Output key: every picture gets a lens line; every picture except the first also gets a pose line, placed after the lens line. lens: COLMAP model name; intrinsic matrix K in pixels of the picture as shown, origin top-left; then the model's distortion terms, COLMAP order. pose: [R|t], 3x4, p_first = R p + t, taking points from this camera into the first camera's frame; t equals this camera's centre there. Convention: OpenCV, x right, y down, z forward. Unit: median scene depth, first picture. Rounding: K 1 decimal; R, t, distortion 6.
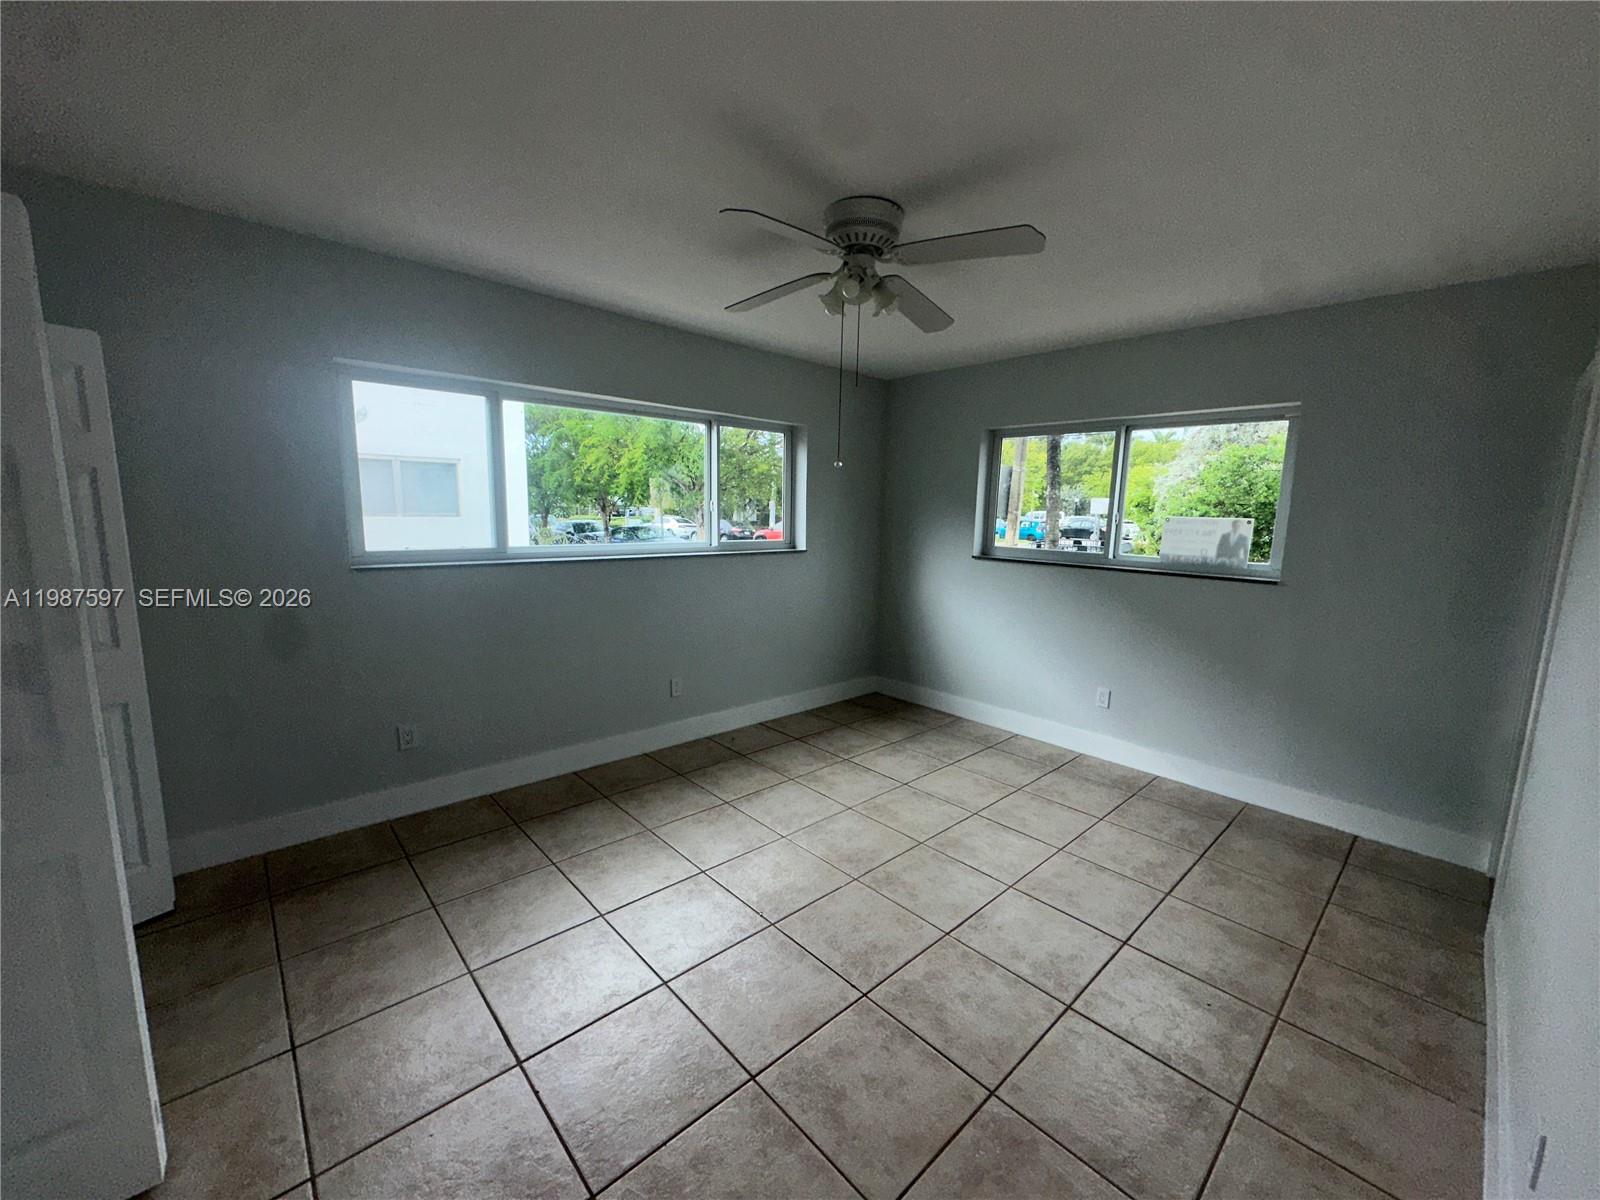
lens RADIAL K [[638.0, 0, 800.4], [0, 638.0, 601.0], [0, 0, 1]] dist [-0.000961, -0.000041]
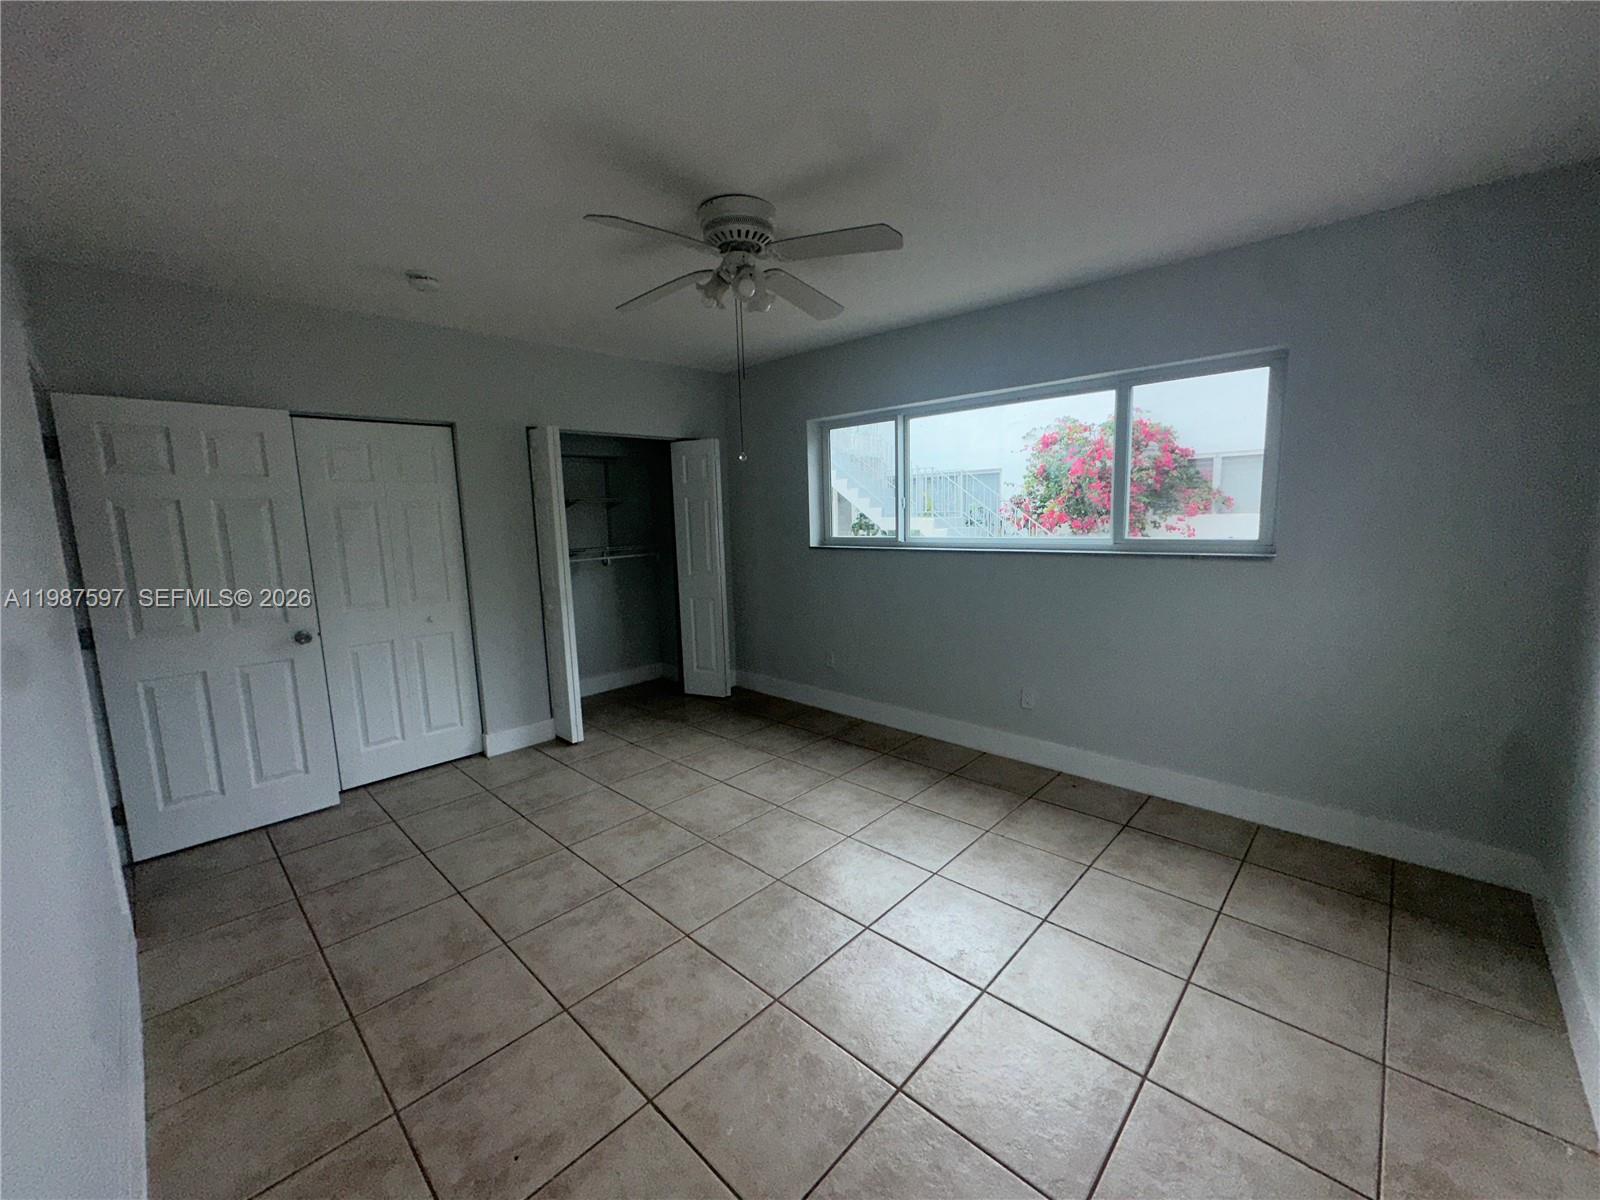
lens RADIAL K [[637.0, 0, 799.5], [0, 637.0, 602.5], [0, 0, 1]] dist [-0.001708, 0.000197]
pose [[0.062984, 0.117397, -0.991086, 0.883659], [-0.113588, 0.987448, 0.109747, -0.080488], [0.991529, 0.105663, 0.075529, 0.807393]]
